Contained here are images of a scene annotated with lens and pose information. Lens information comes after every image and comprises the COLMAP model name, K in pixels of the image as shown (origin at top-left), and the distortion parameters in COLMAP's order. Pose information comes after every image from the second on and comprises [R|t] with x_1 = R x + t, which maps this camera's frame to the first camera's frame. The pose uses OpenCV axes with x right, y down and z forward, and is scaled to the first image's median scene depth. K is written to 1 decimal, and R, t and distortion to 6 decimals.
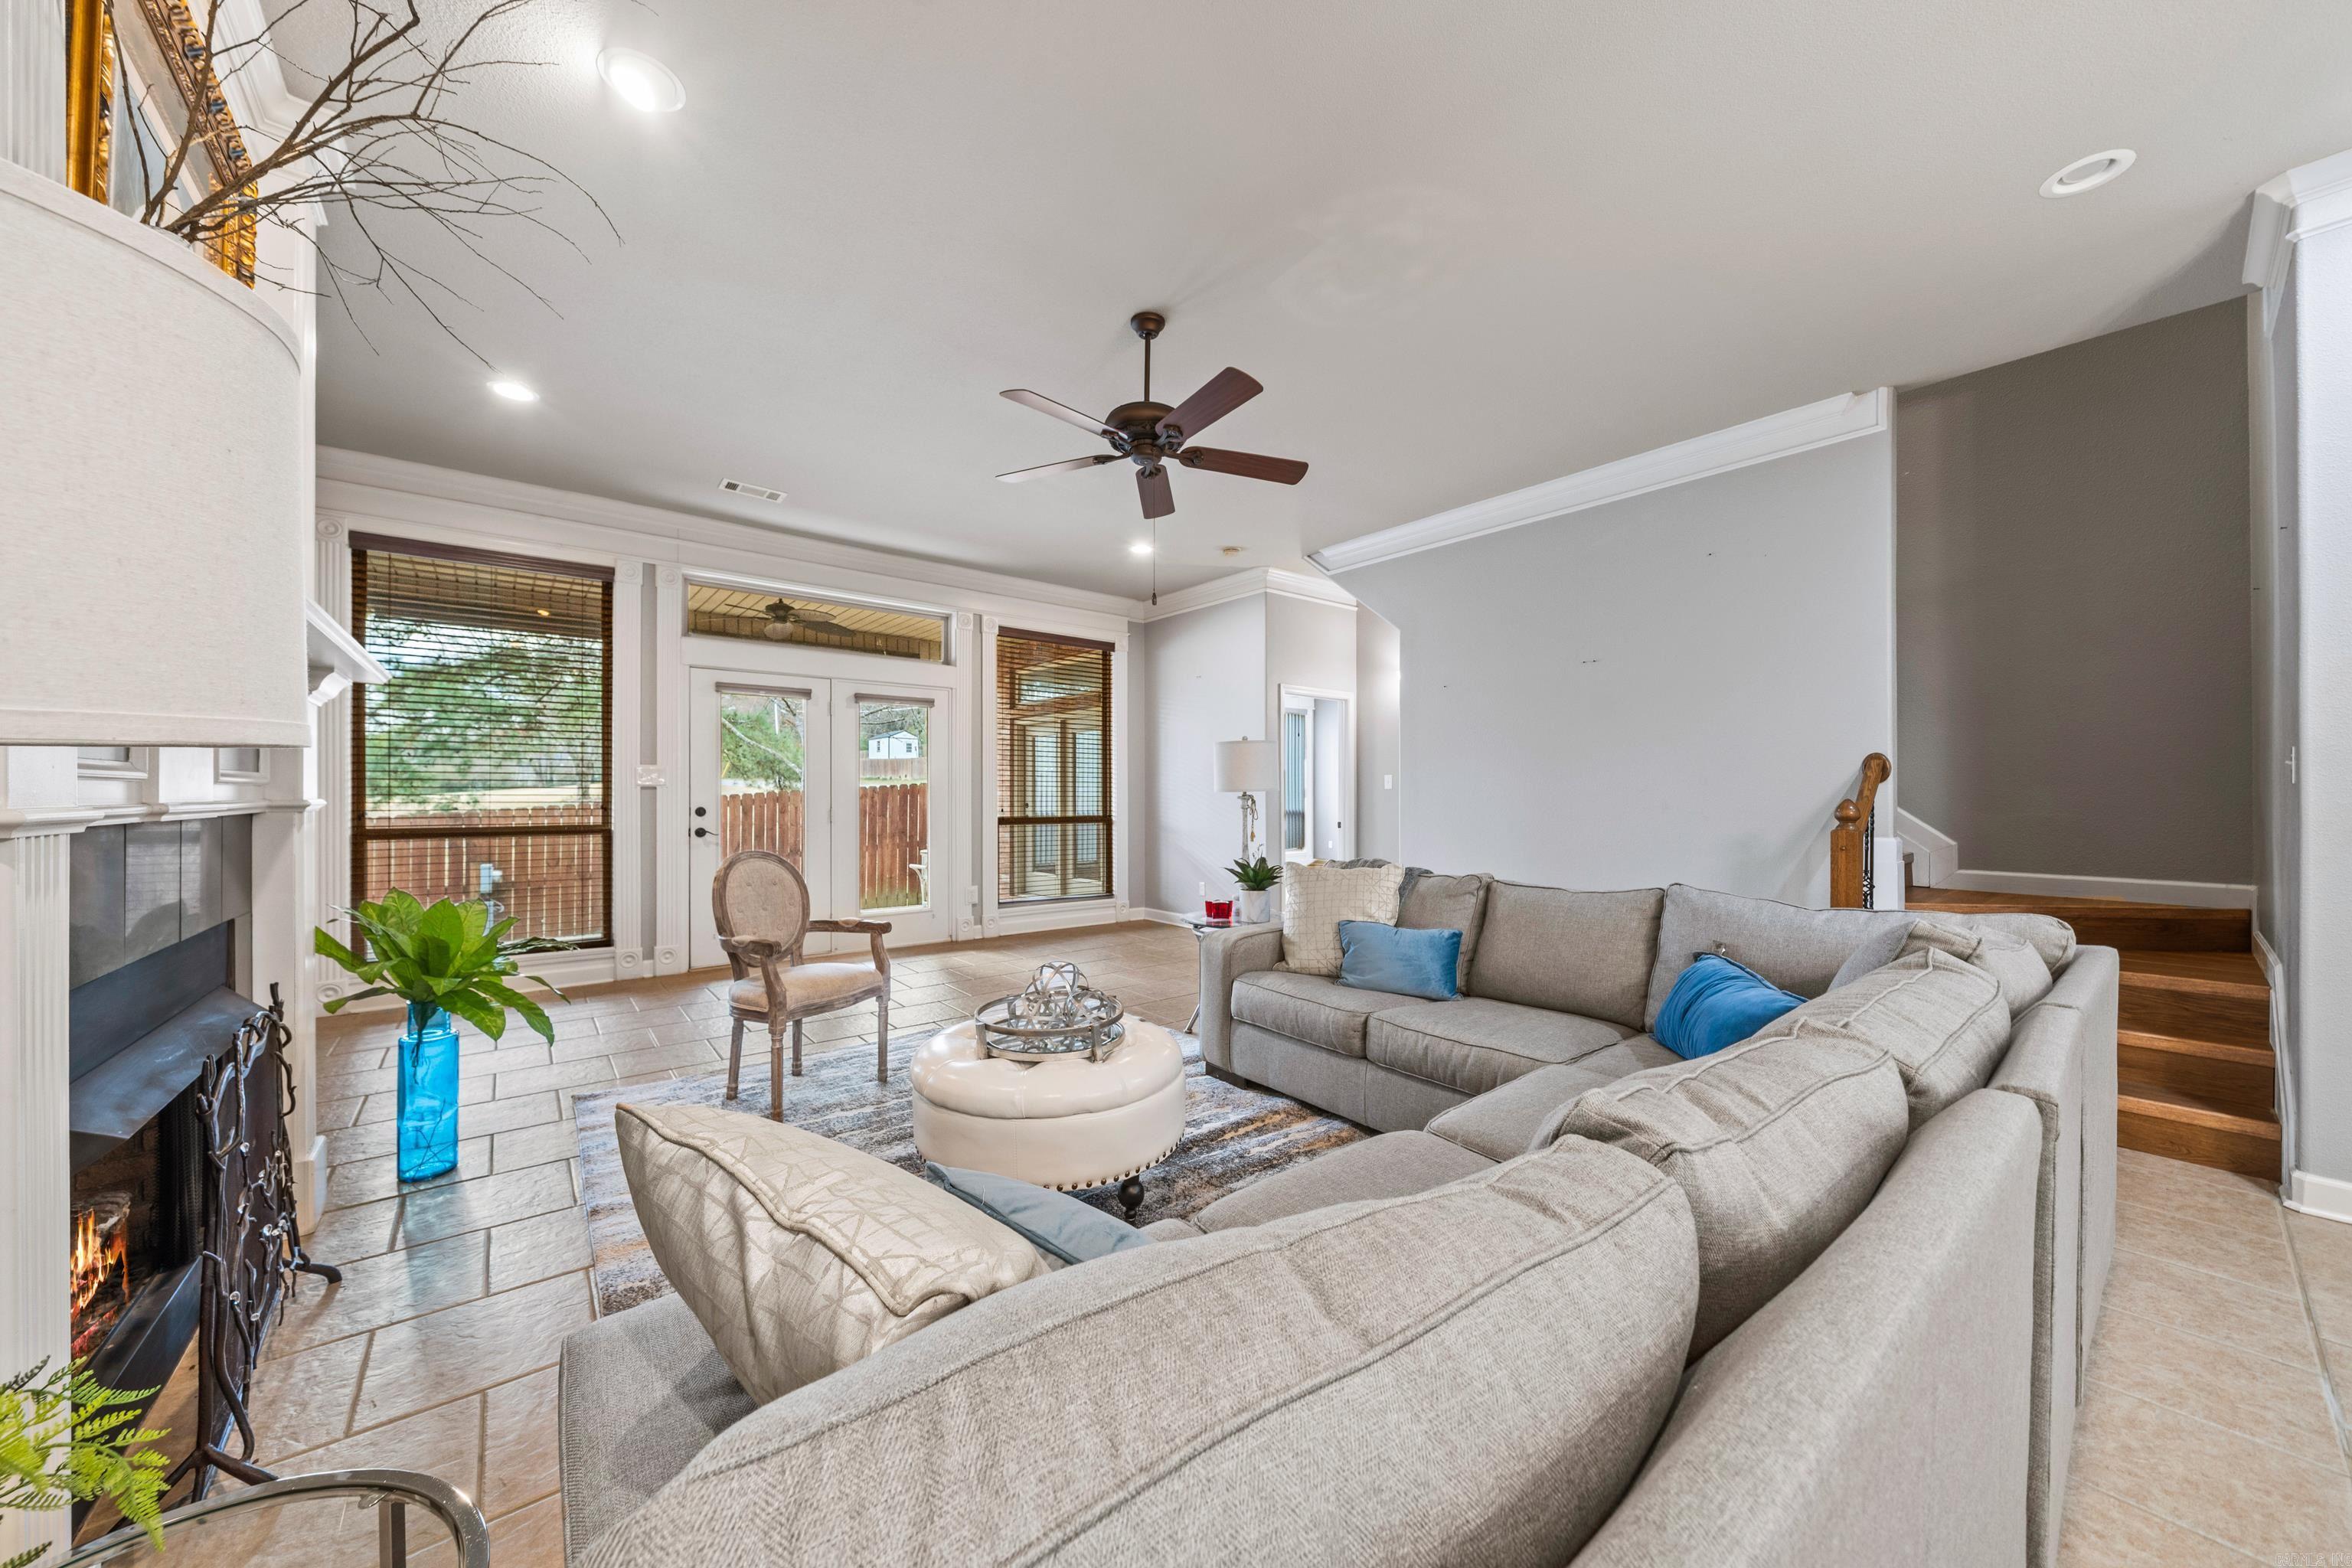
lens RADIAL K [[809.8, 0, 1178.0], [0, 809.8, 791.2], [0, 0, 1]] dist [-0.002149, 0.000150]
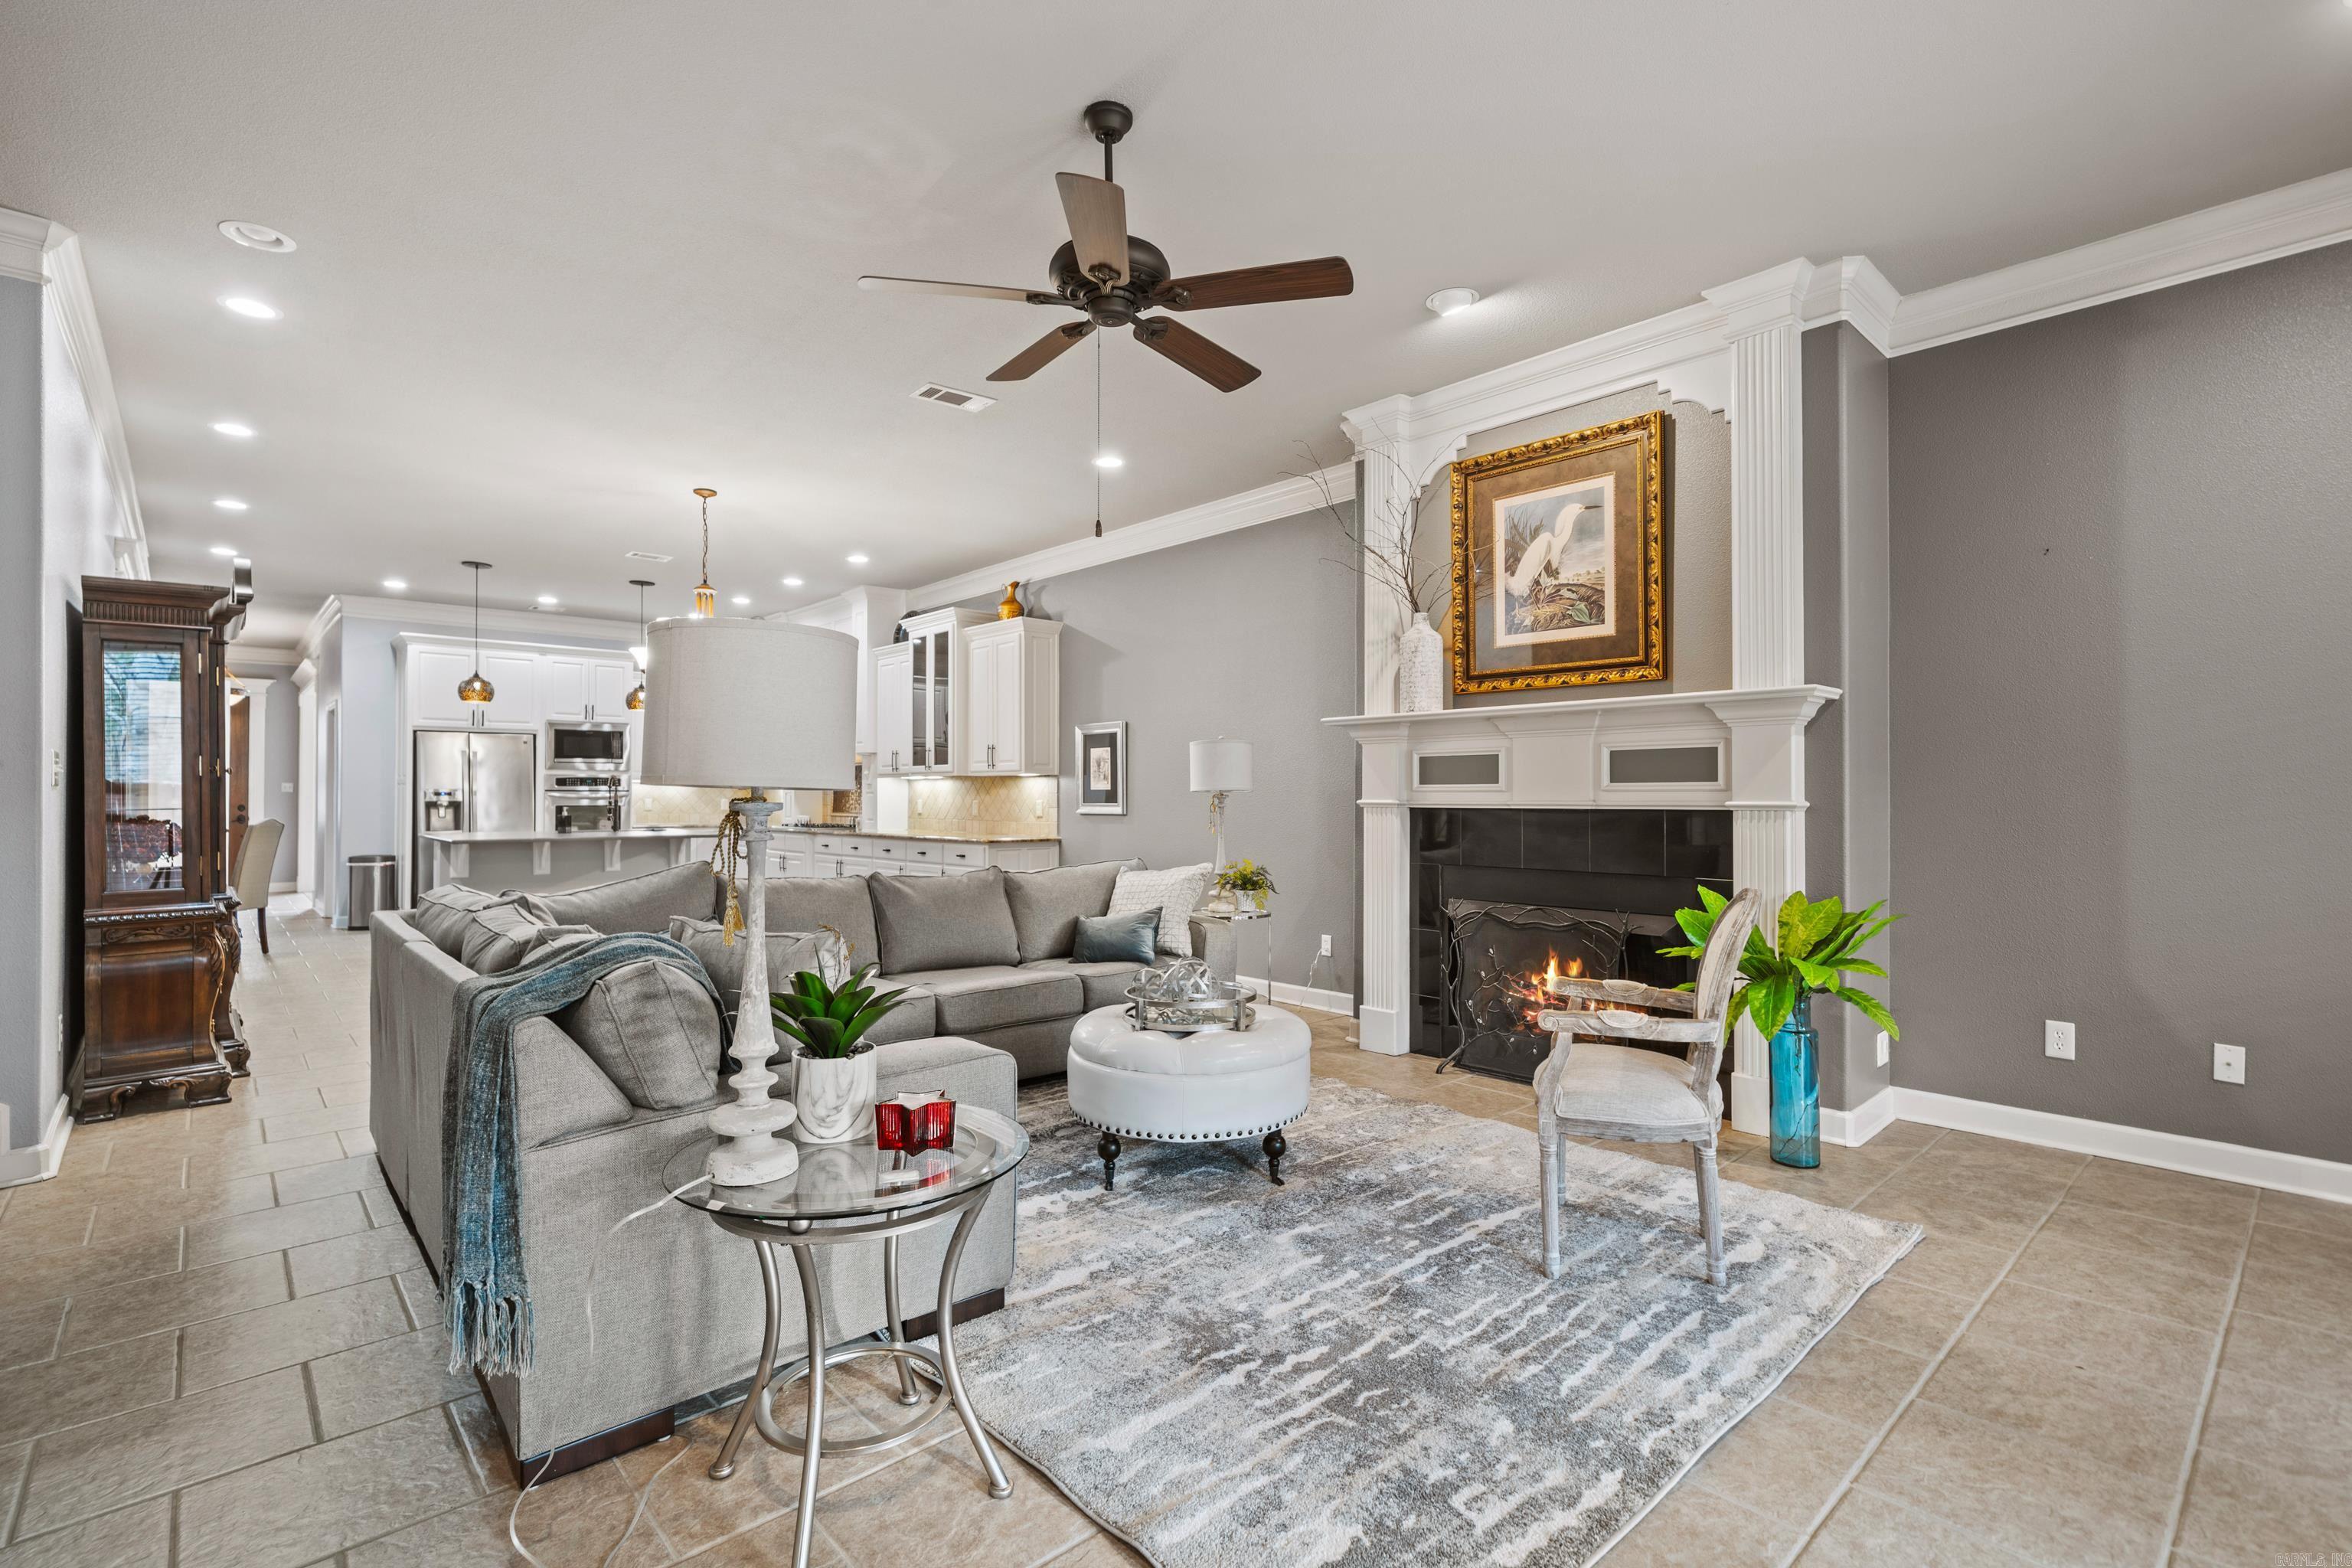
lens RADIAL K [[1075.0, 0, 1177.6], [0, 1075.0, 783.4], [0, 0, 1]] dist [0.003815, 0.000559]
pose [[-0.998738, 0.001891, -0.050197, -0.029071], [0.002749, 0.999851, -0.017014, 0.001176], [0.050157, -0.017131, -0.998594, 1.124754]]
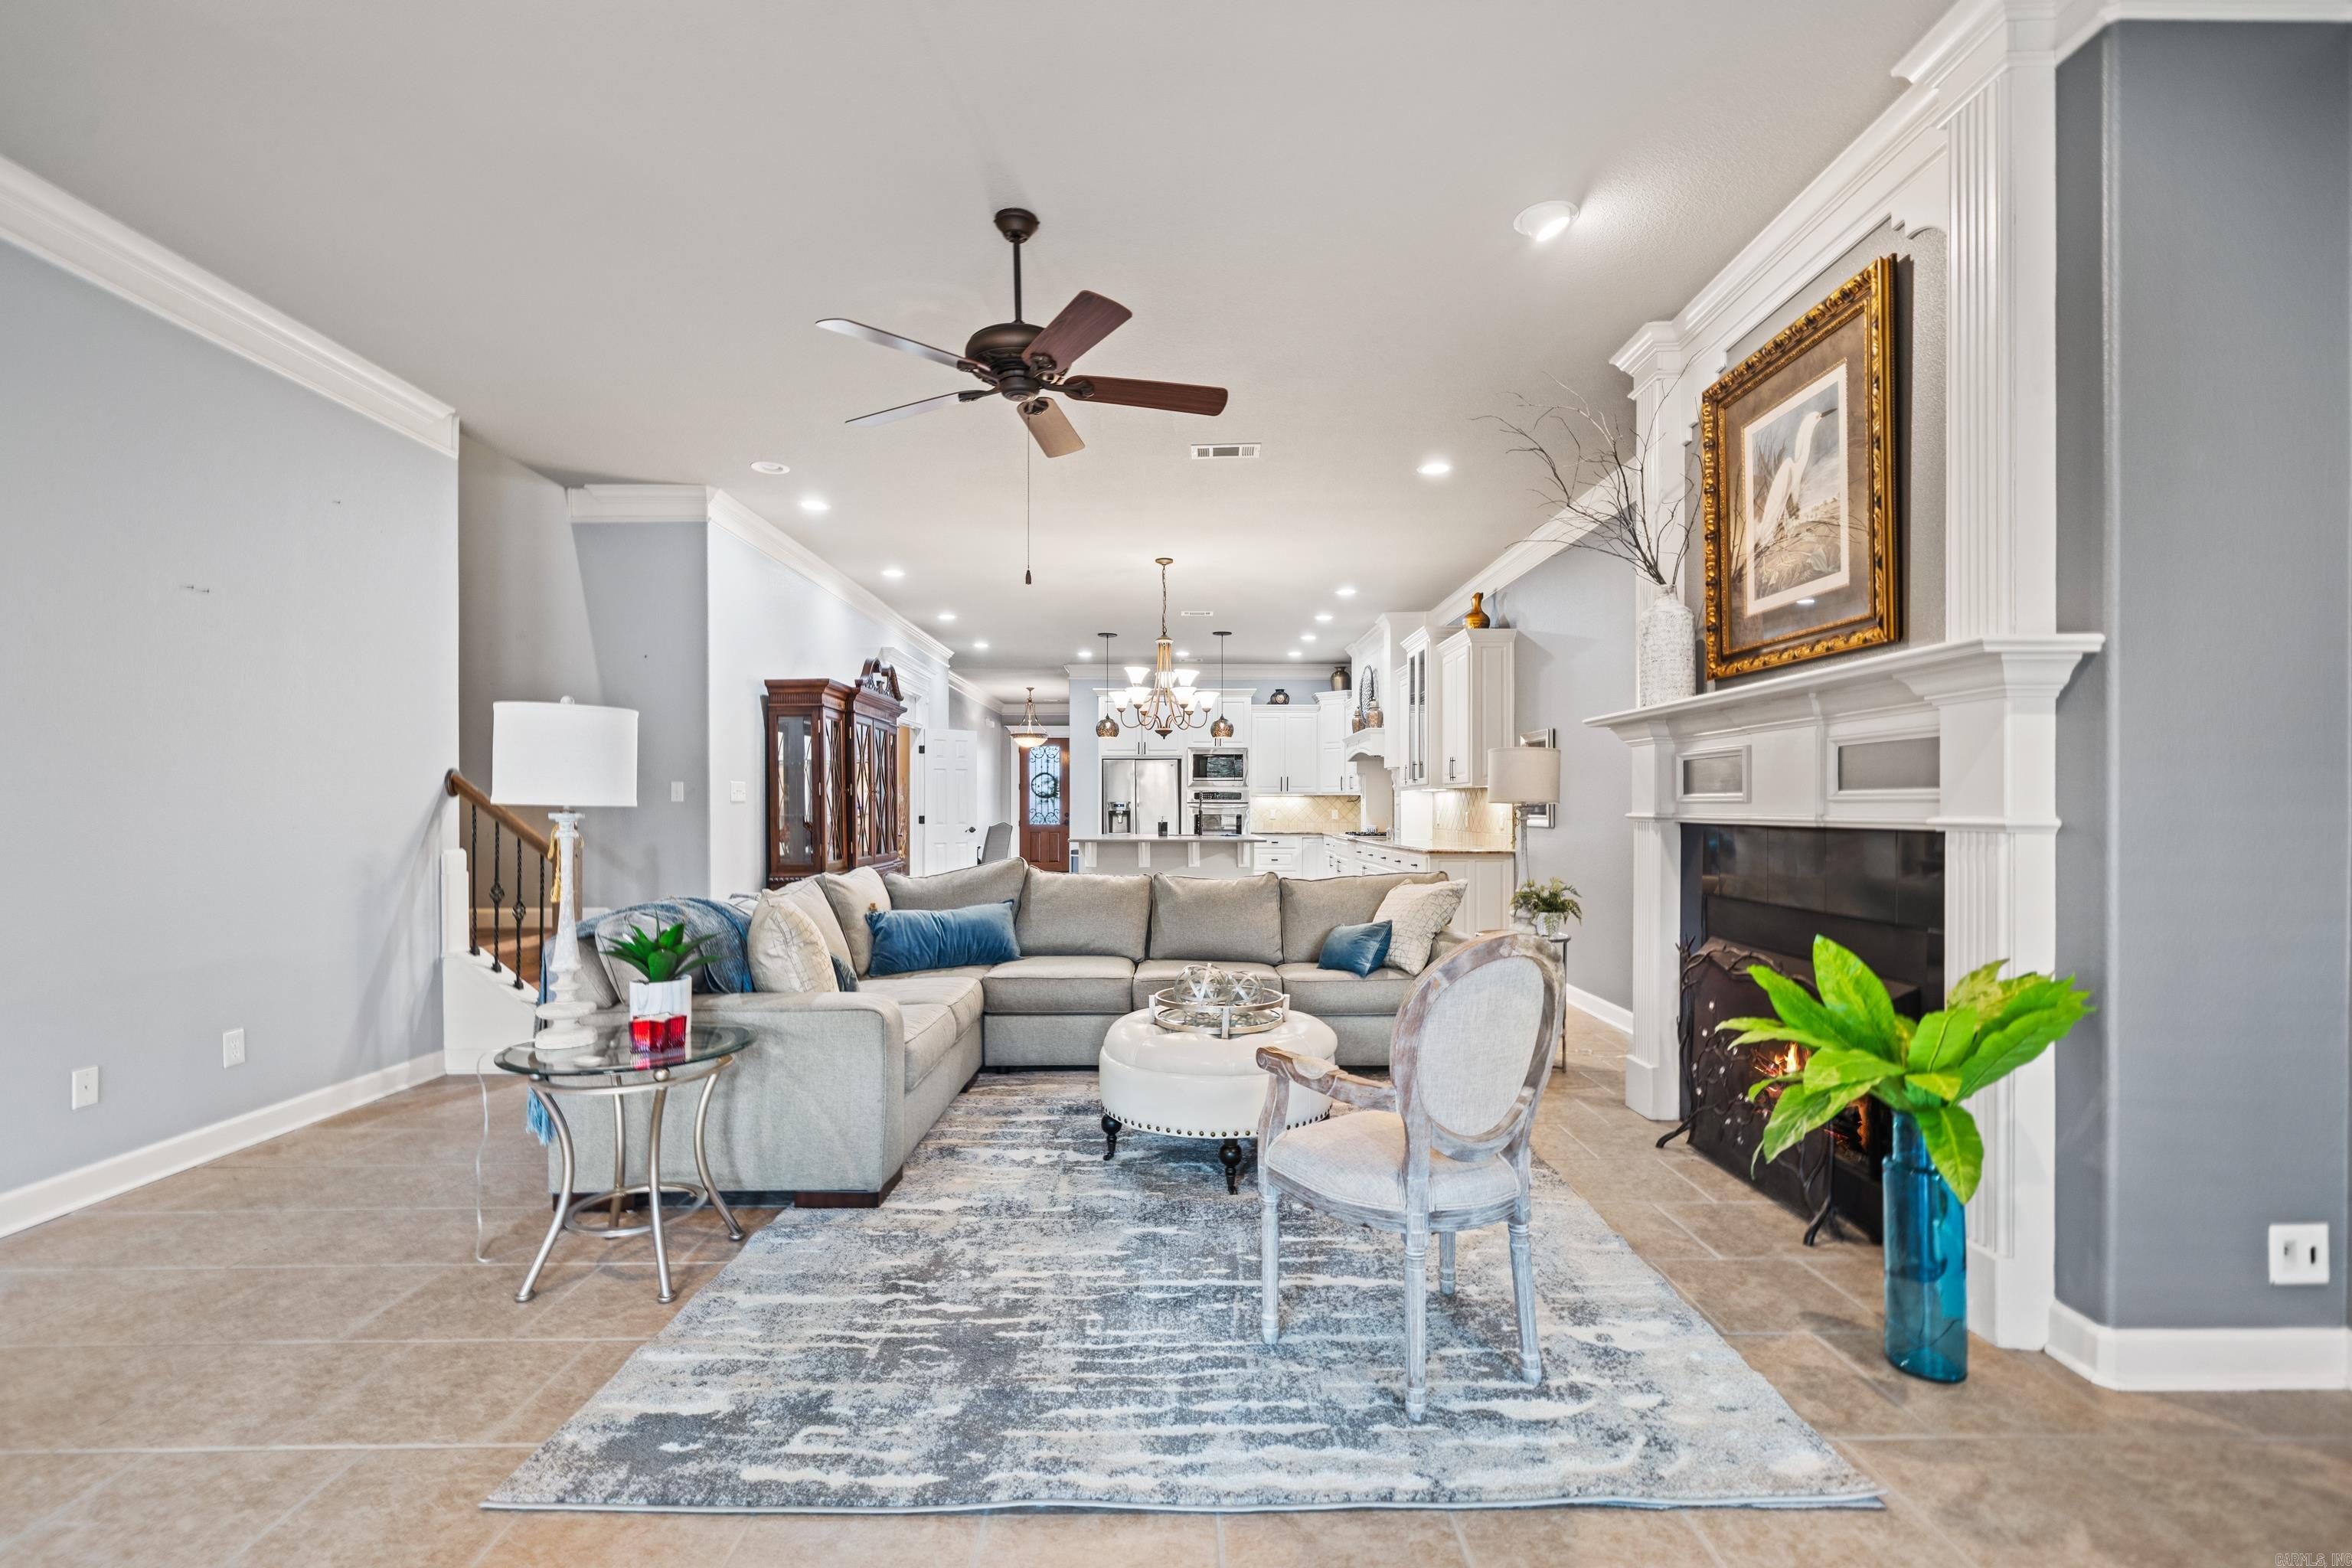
lens RADIAL K [[1031.1, 0, 1178.0], [0, 1031.1, 800.9], [0, 0, 1]] dist [0.000167, -0.000928]
pose [[-0.780193, 0.005167, 0.625518, -0.472346], [-0.002430, 0.999933, -0.011290, 0.000628], [-0.625535, -0.010328, -0.780128, 0.993135]]
